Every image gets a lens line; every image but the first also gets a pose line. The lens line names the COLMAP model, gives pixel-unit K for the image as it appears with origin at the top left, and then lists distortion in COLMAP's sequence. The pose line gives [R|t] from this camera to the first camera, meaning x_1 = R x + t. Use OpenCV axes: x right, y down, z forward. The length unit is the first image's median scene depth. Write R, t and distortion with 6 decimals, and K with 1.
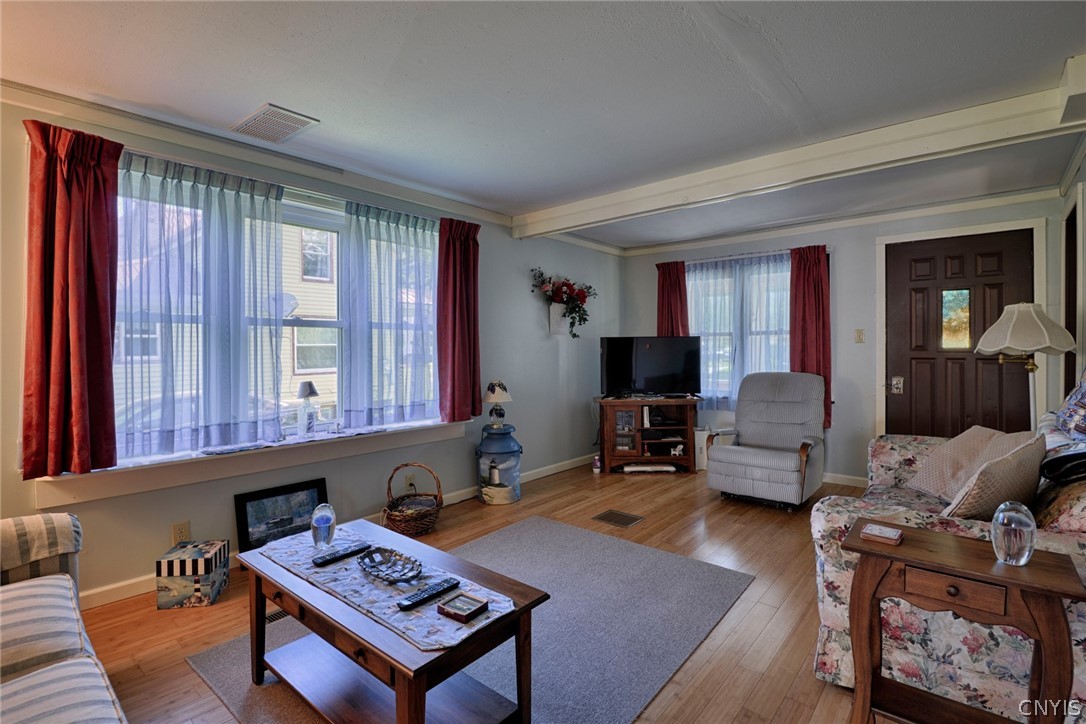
lens RADIAL K [[515.5, 0, 544.8], [0, 515.5, 348.7], [0, 0, 1]] dist [-0.003121, -0.000614]
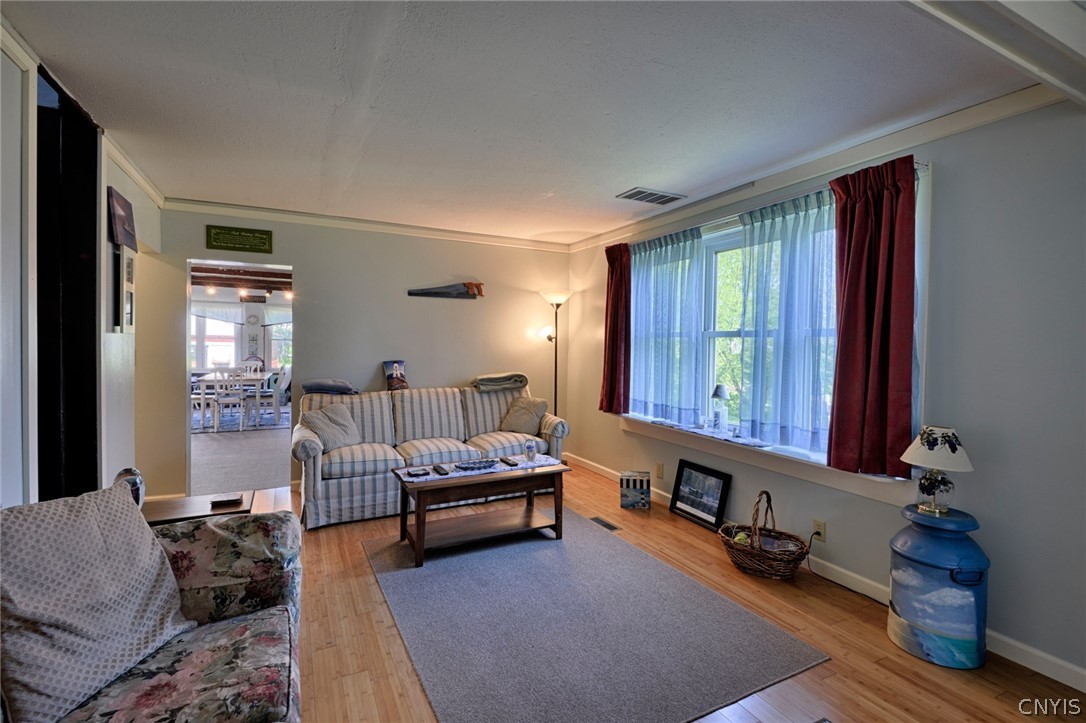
lens RADIAL K [[500.5, 0, 543.8], [0, 500.5, 357.2], [0, 0, 1]] dist [0.028733, -0.020994]
pose [[-0.391438, 0.023084, -0.919915, 0.785745], [-0.012436, 0.999461, 0.030372, -0.029522], [0.920120, 0.023329, -0.390940, 1.165046]]
